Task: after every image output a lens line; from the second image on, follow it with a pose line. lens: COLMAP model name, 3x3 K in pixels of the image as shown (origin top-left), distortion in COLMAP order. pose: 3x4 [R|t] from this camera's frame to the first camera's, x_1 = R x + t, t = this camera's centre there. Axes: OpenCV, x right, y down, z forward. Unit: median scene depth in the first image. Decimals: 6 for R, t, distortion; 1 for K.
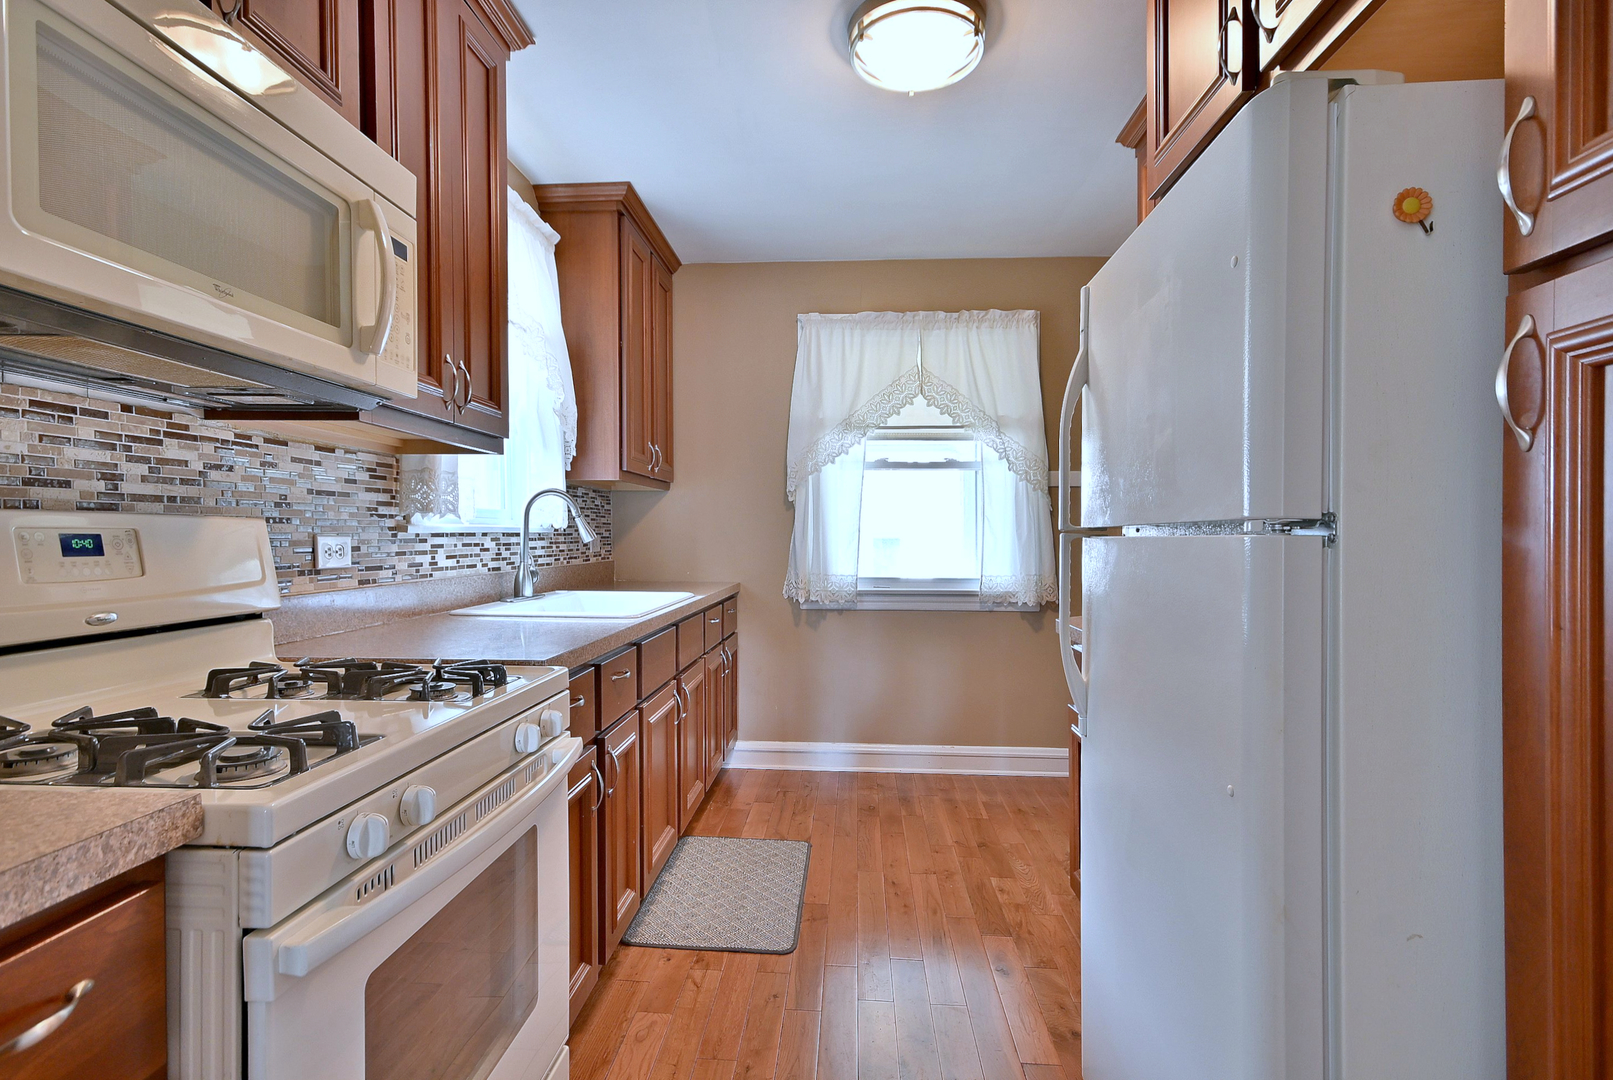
lens RADIAL K [[734.8, 0, 803.6], [0, 734.8, 542.4], [0, 0, 1]] dist [-0.000238, 0.000243]
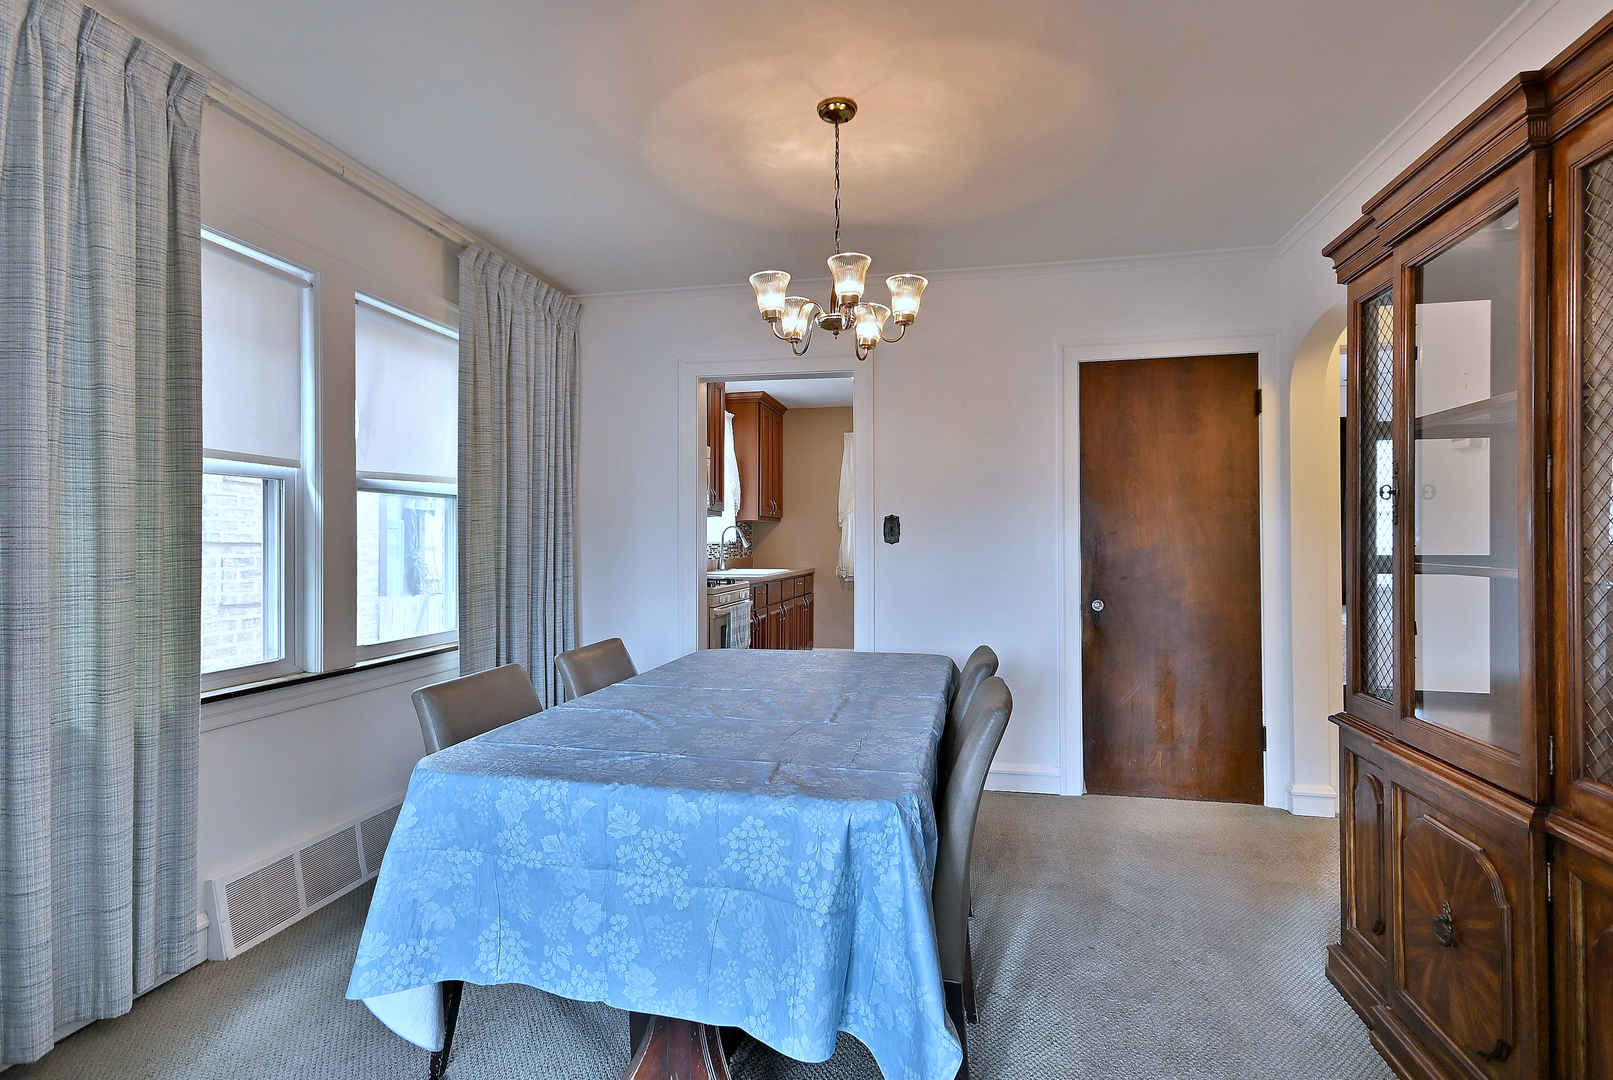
lens RADIAL K [[734.8, 0, 809.5], [0, 734.8, 531.6], [0, 0, 1]] dist [-0.000238, 0.000243]
pose [[0.988805, 0.003011, -0.149185, 0.319161], [-0.005261, 0.999878, -0.014687, -0.022142], [0.149123, 0.015308, 0.988700, -1.590506]]
